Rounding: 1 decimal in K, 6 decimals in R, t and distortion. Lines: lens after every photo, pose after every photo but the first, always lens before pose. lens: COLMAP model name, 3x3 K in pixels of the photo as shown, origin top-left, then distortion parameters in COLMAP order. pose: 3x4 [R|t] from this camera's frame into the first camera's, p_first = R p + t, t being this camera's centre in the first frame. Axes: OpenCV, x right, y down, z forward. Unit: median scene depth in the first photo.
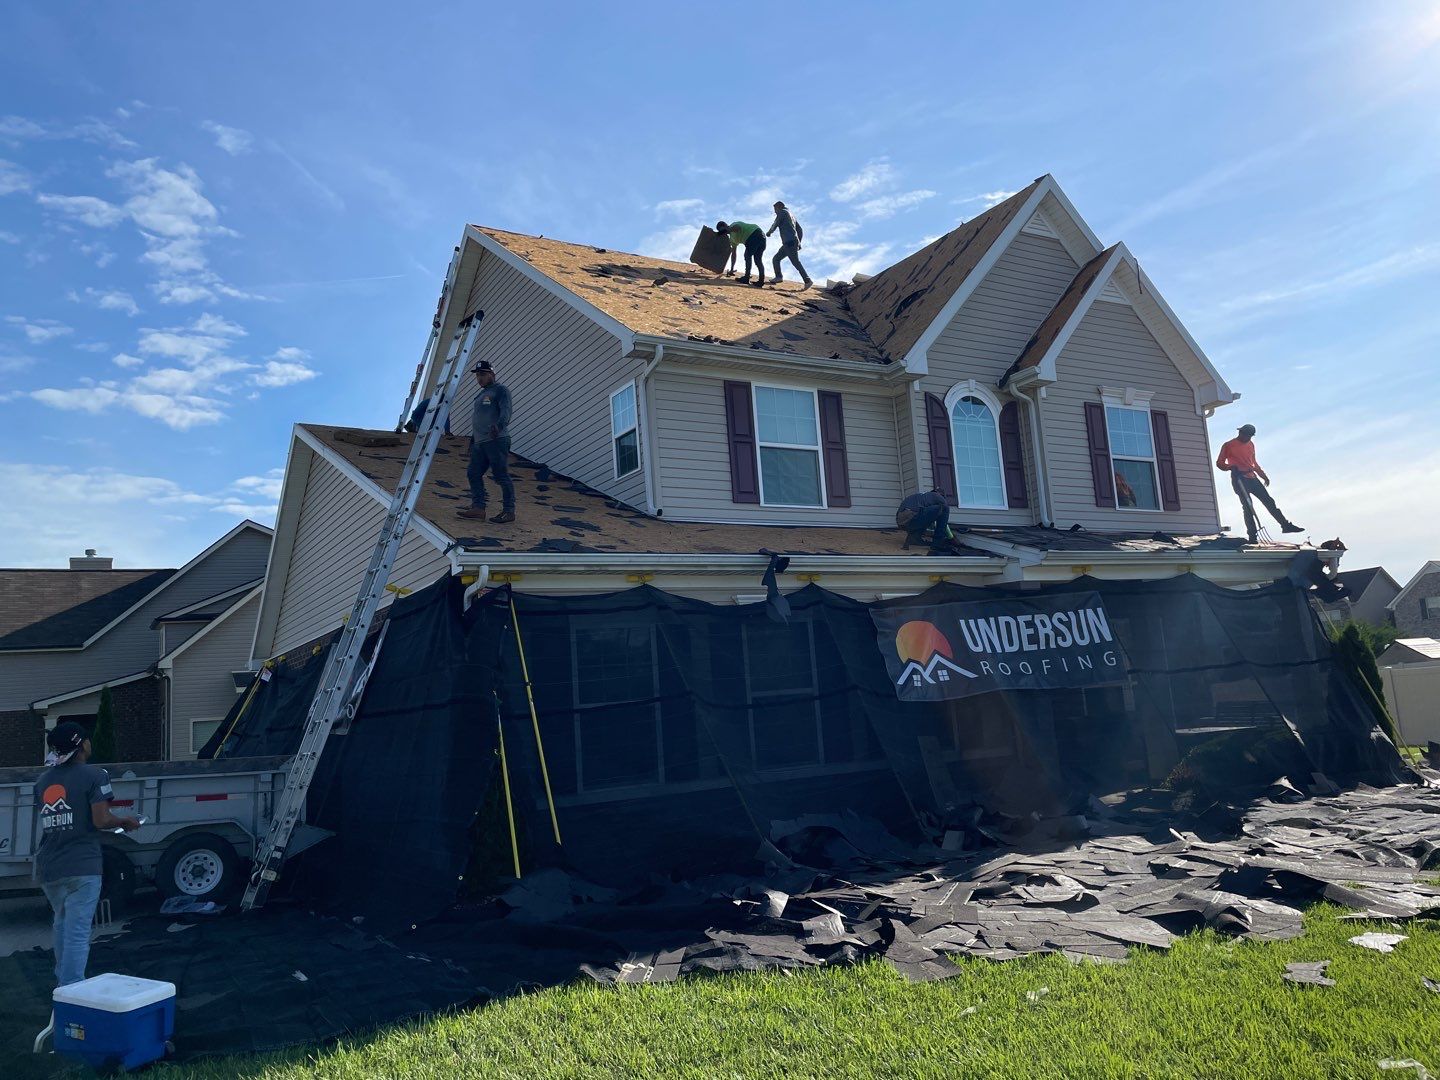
lens RADIAL K [[1089.6, 0, 713.4], [0, 1089.6, 541.7], [0, 0, 1]] dist [0.058623, -0.076649]
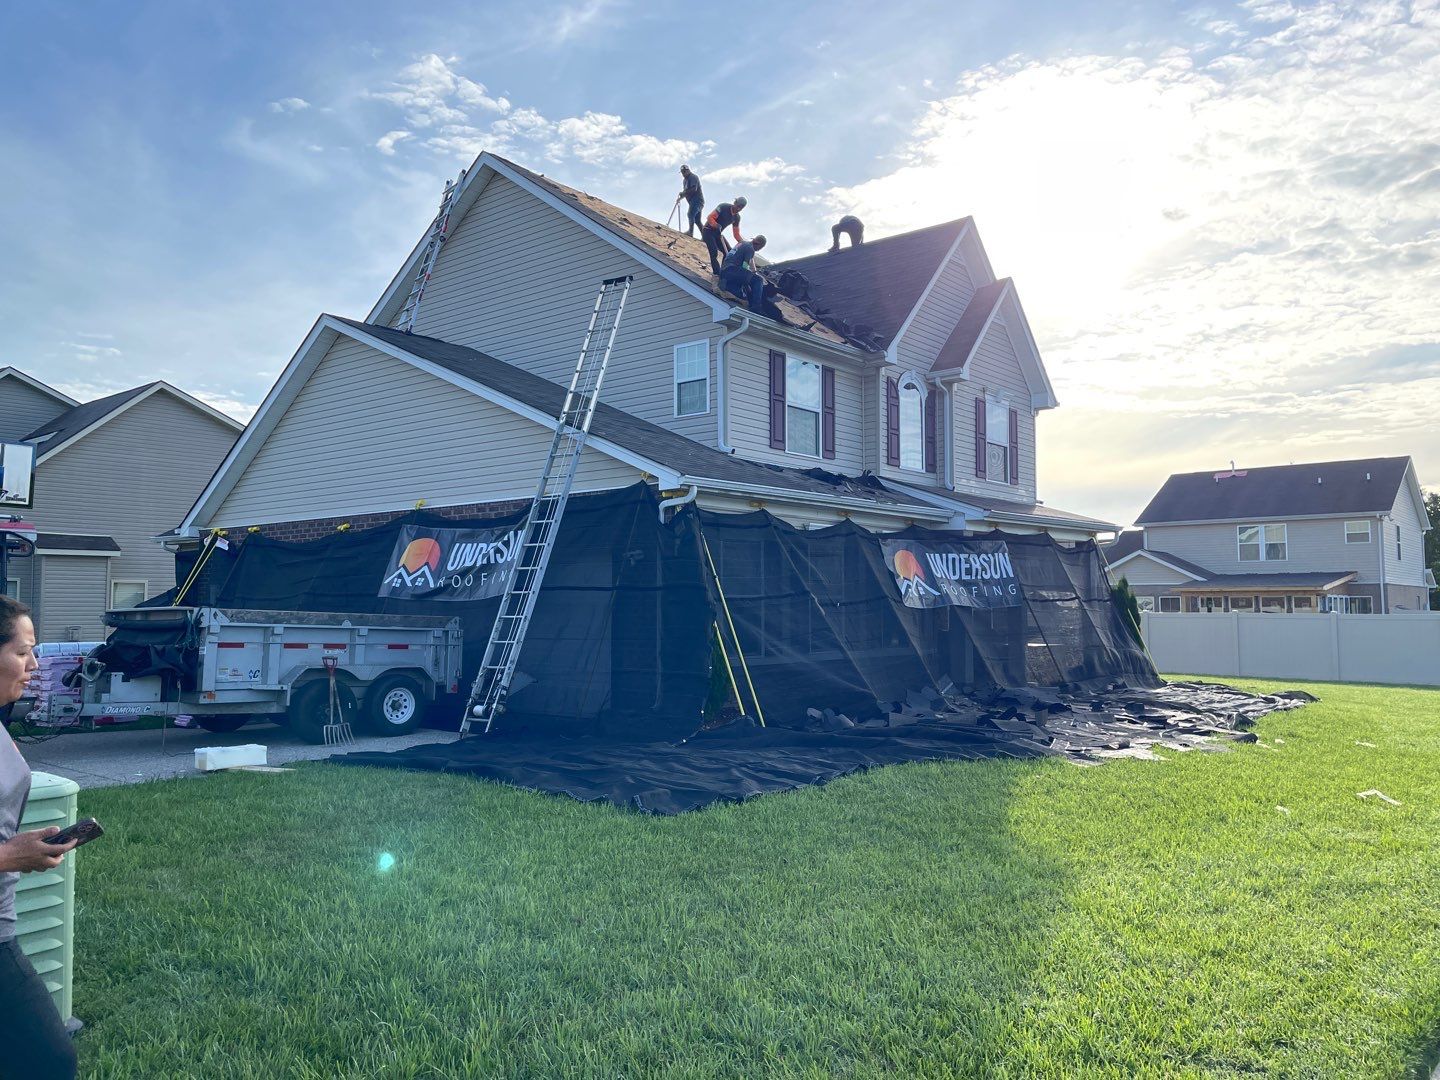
lens RADIAL K [[1089.6, 0, 722.0], [0, 1089.6, 535.6], [0, 0, 1]] dist [0.058623, -0.076649]
pose [[0.938570, 0.091924, 0.332621, -0.448710], [-0.116933, 0.991564, 0.055924, 0.001910], [-0.324674, -0.091383, 0.941401, -0.199474]]
